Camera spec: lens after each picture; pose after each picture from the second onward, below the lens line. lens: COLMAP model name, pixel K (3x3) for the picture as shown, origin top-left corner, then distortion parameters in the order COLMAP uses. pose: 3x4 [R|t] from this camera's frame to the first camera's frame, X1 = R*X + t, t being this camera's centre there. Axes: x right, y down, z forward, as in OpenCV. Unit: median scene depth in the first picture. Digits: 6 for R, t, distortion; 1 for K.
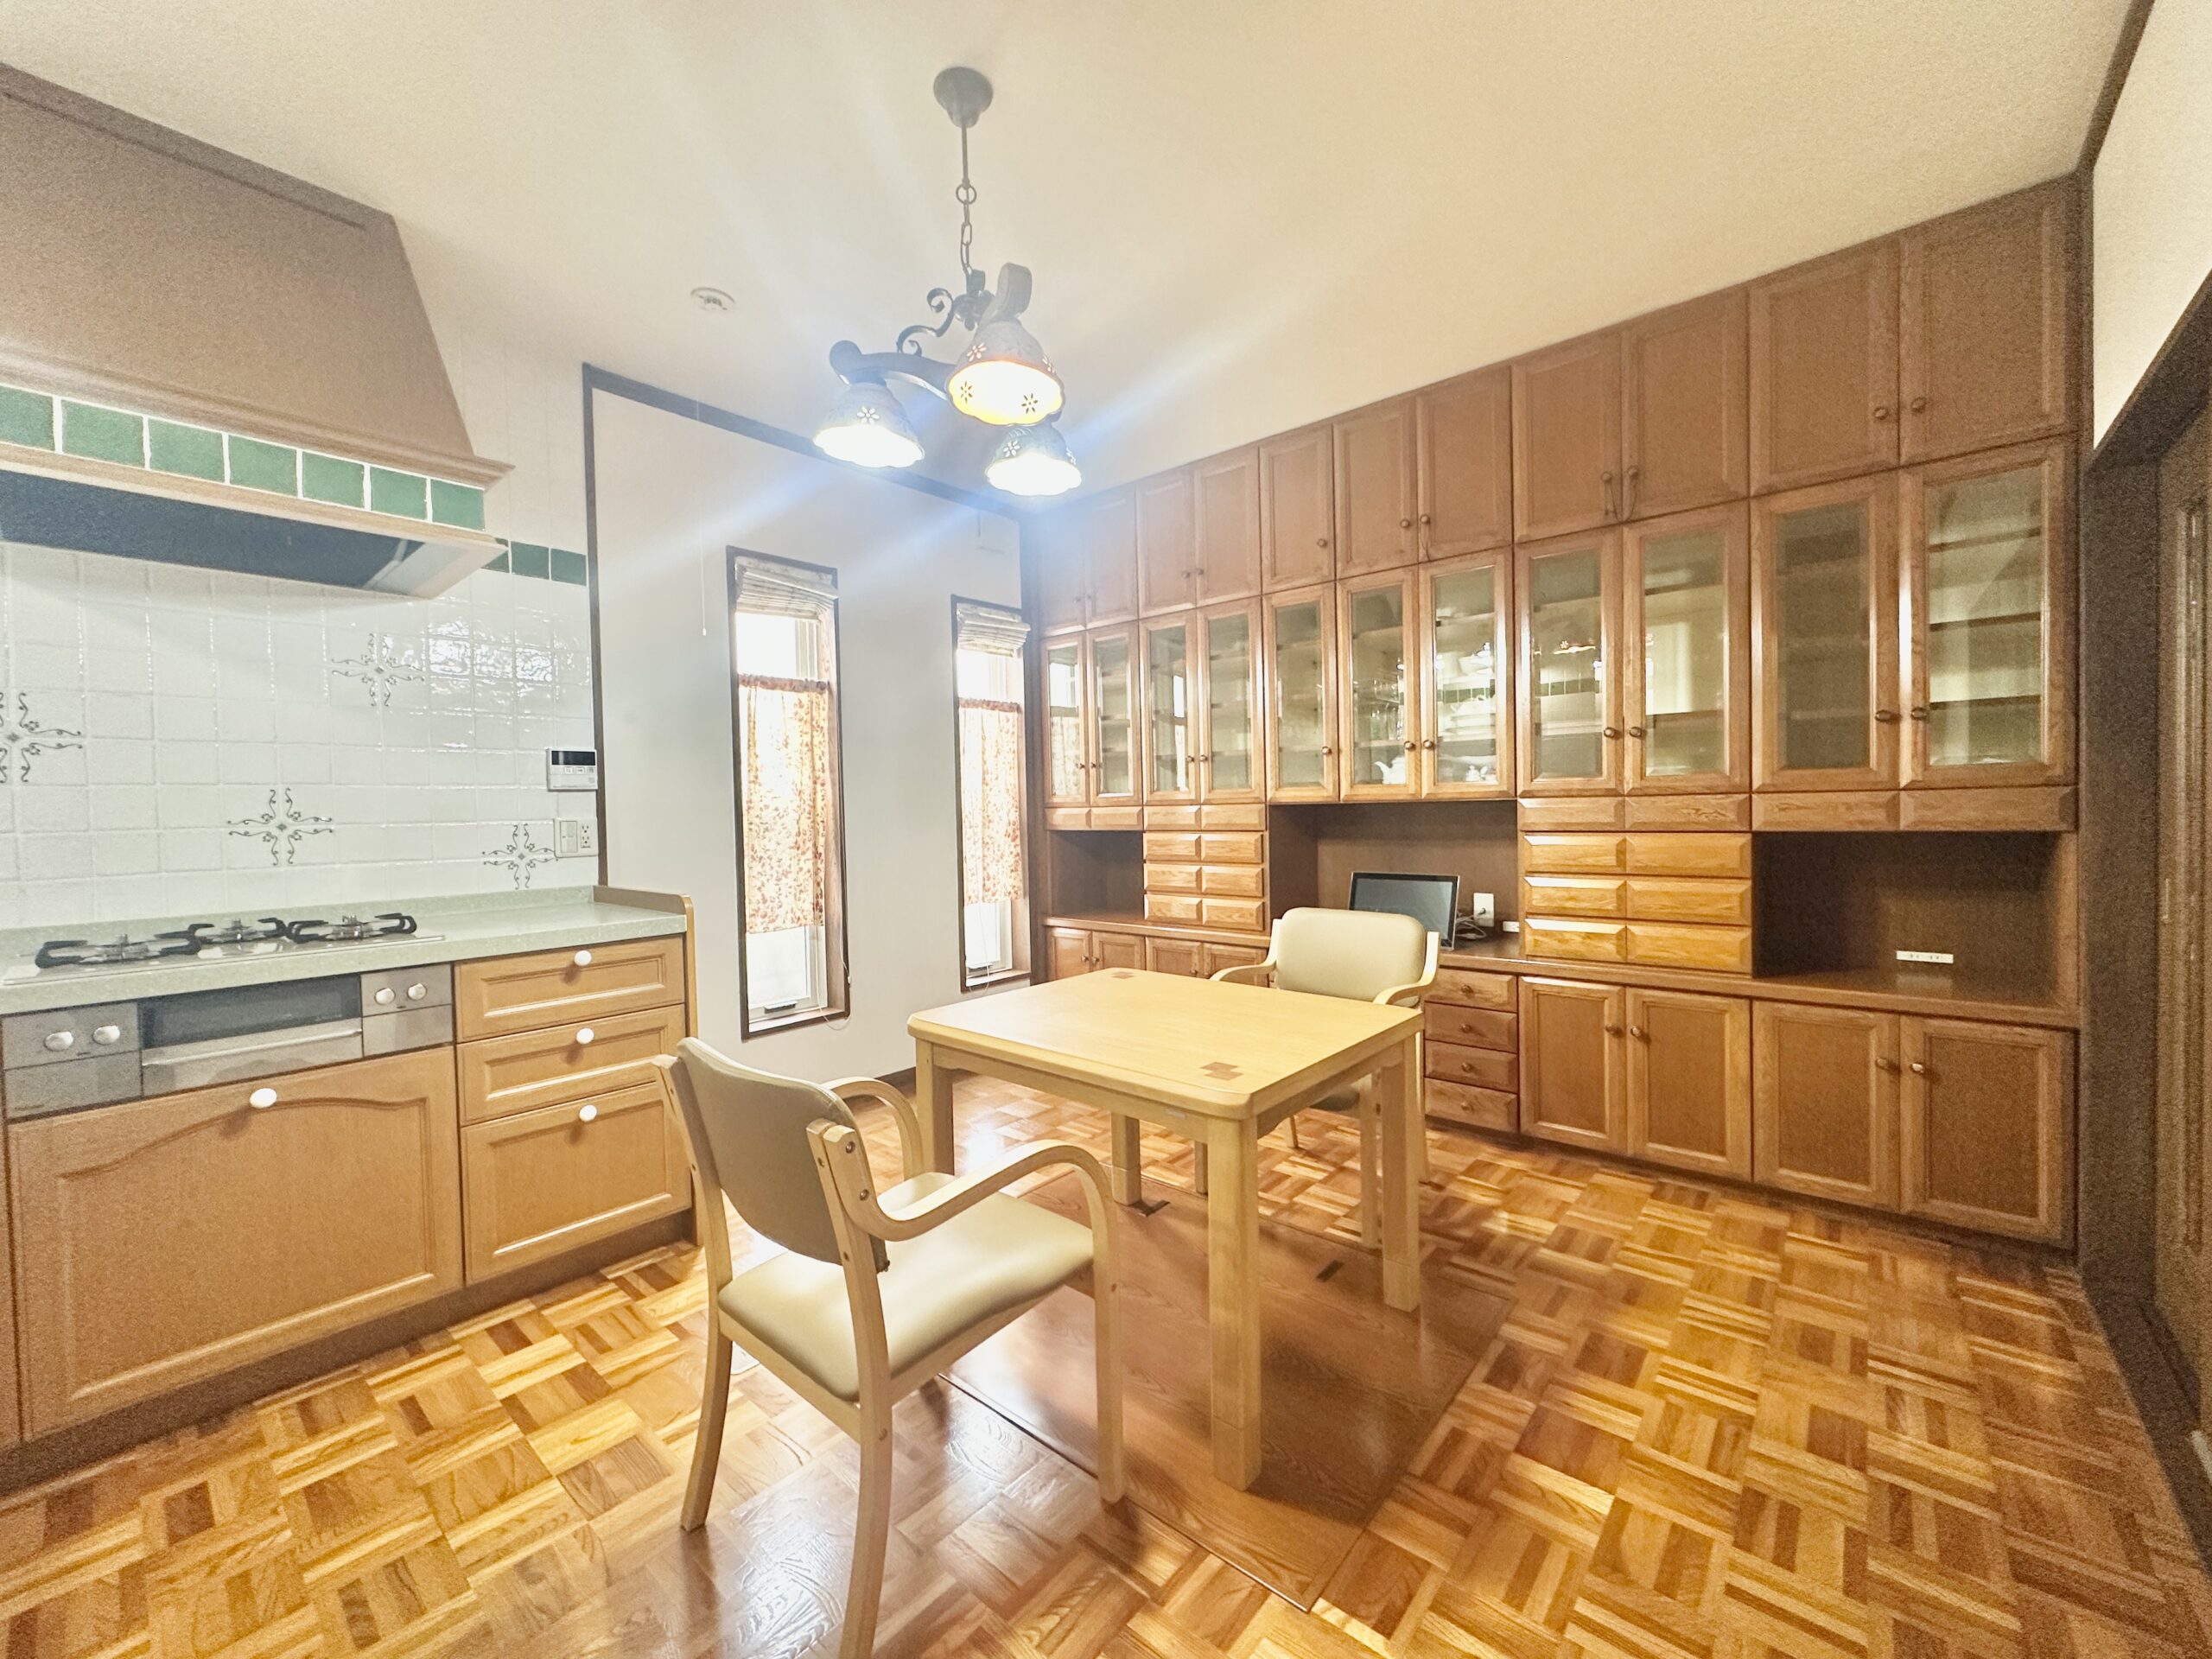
lens RADIAL K [[879.0, 0, 1112.0], [0, 879.0, 830.0], [0, 0, 1]] dist [-0.001714, 0.000504]
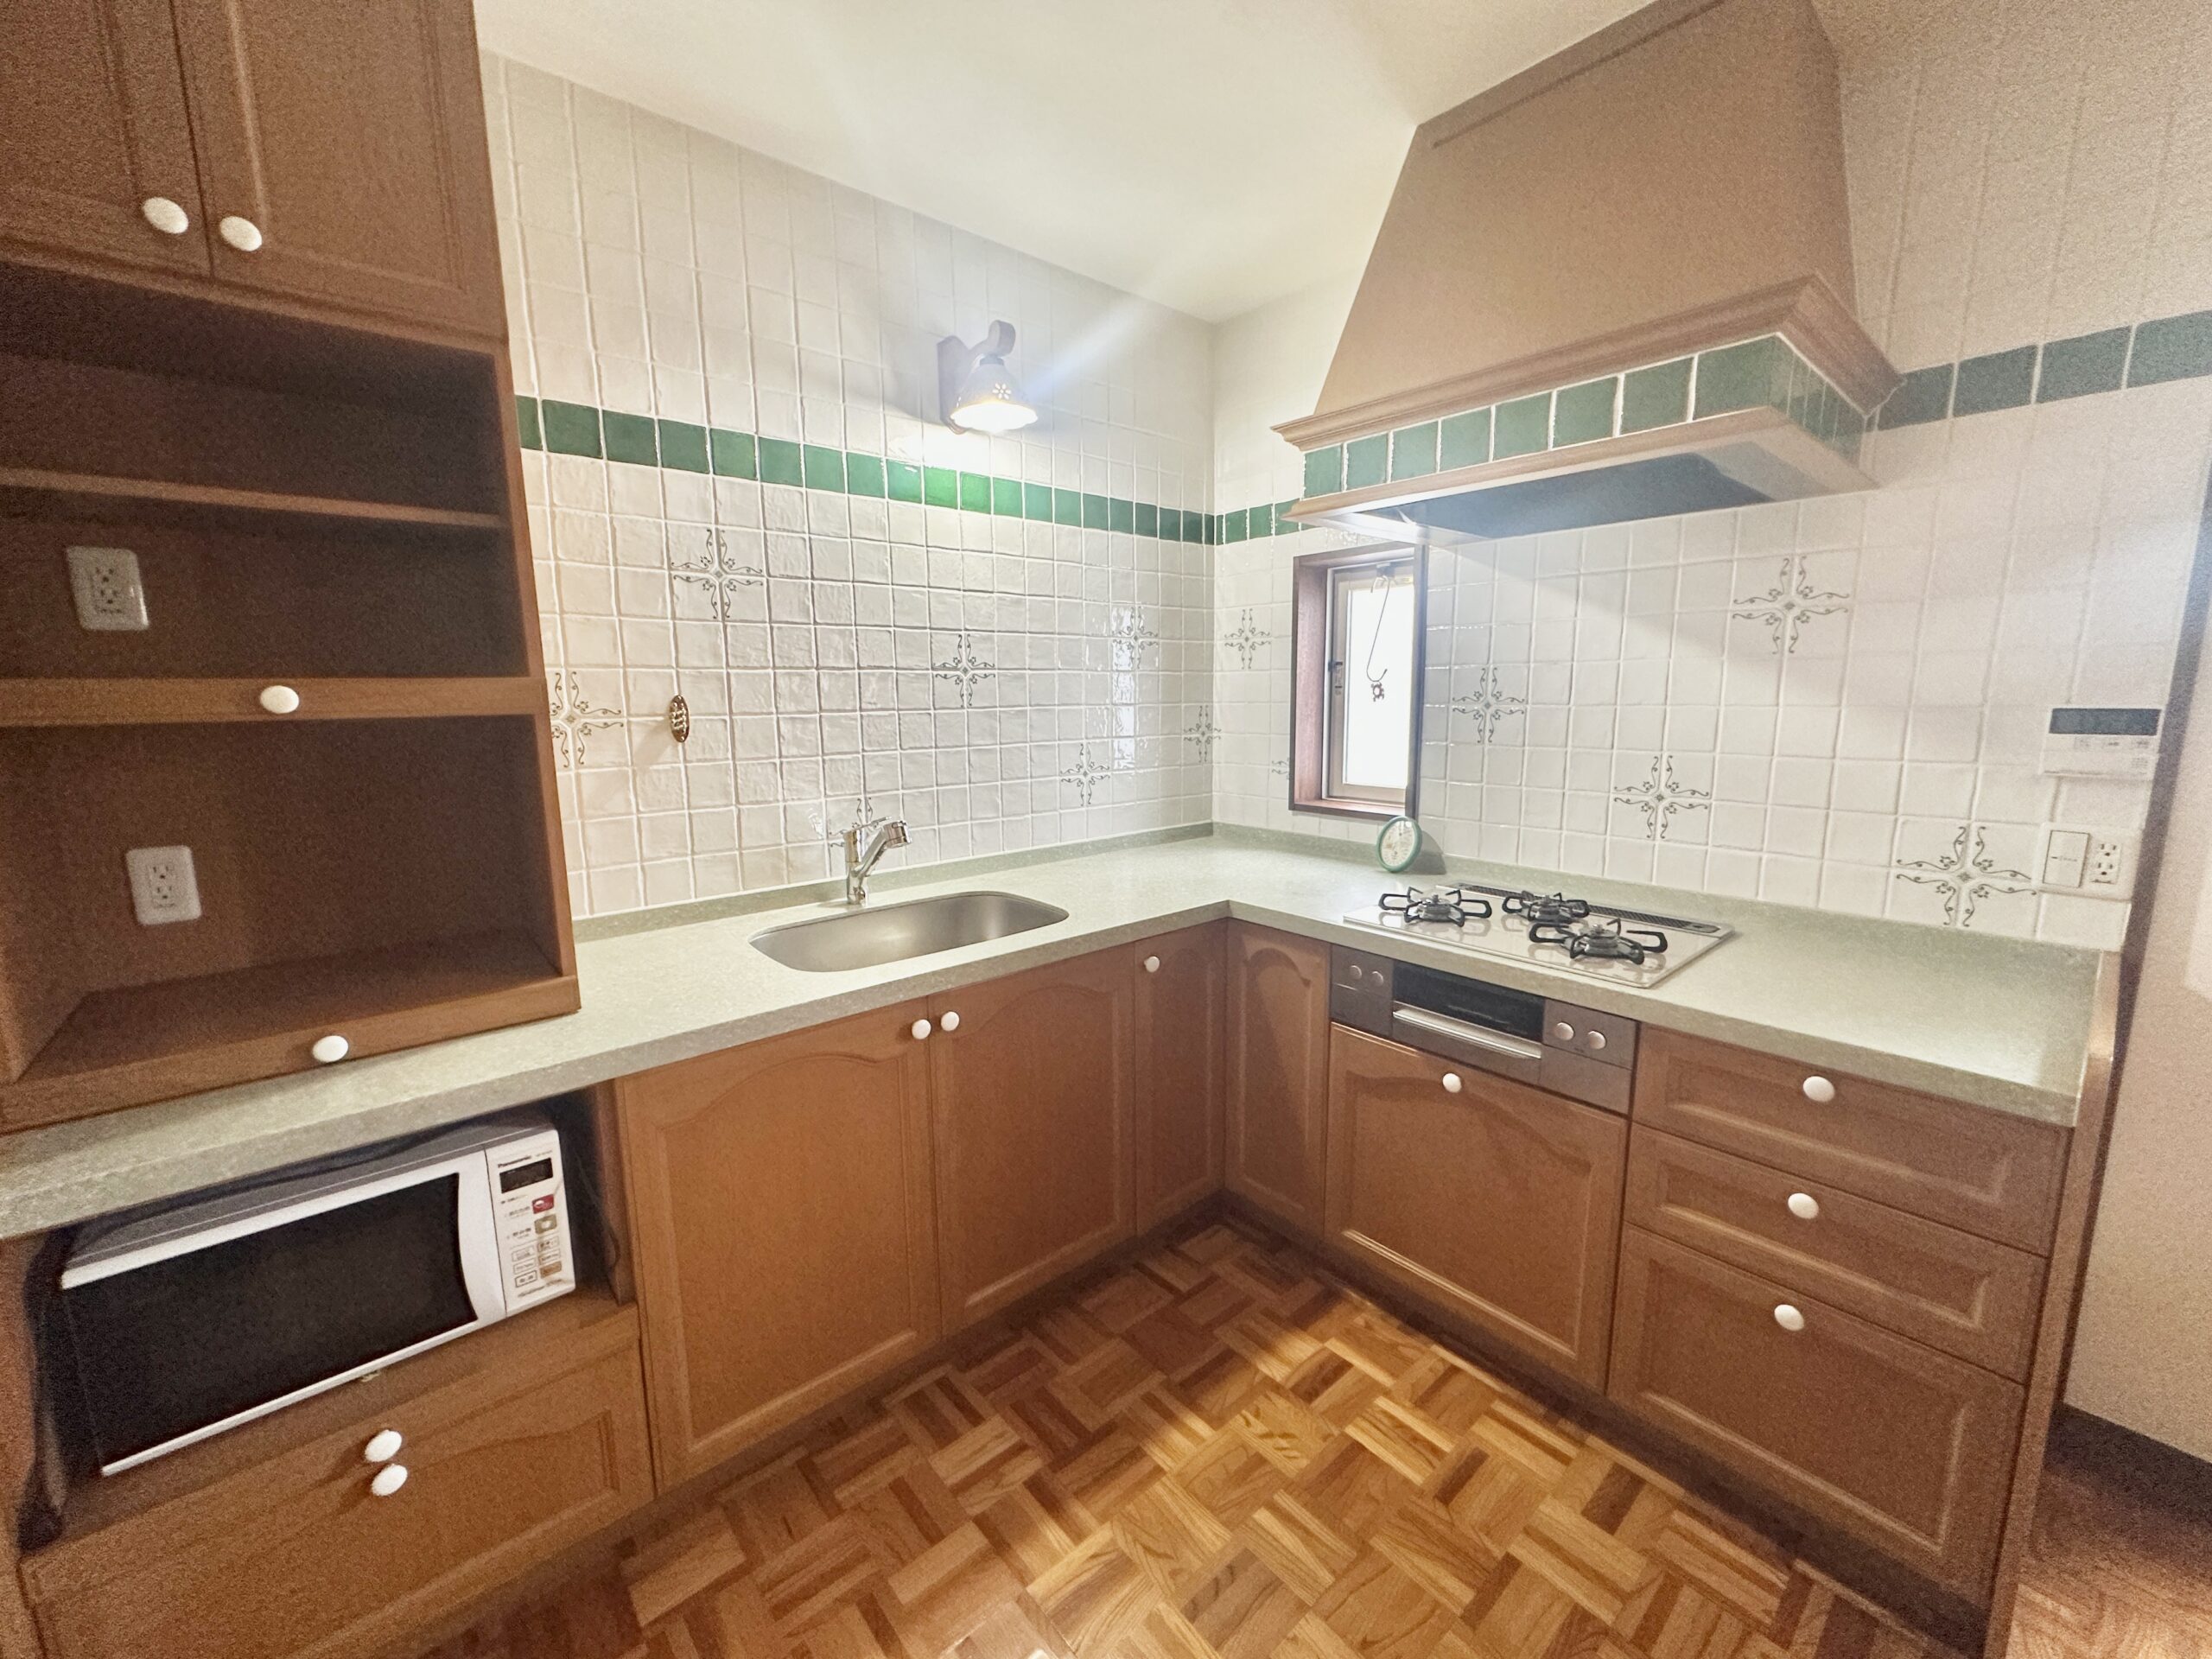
lens RADIAL K [[879.0, 0, 1116.7], [0, 879.0, 826.4], [0, 0, 1]] dist [-0.001714, 0.000504]
pose [[-0.142062, 0.176005, -0.974084, 0.034414], [-0.015272, 0.983558, 0.179944, -0.144554], [0.989740, 0.040440, -0.137038, 0.628252]]
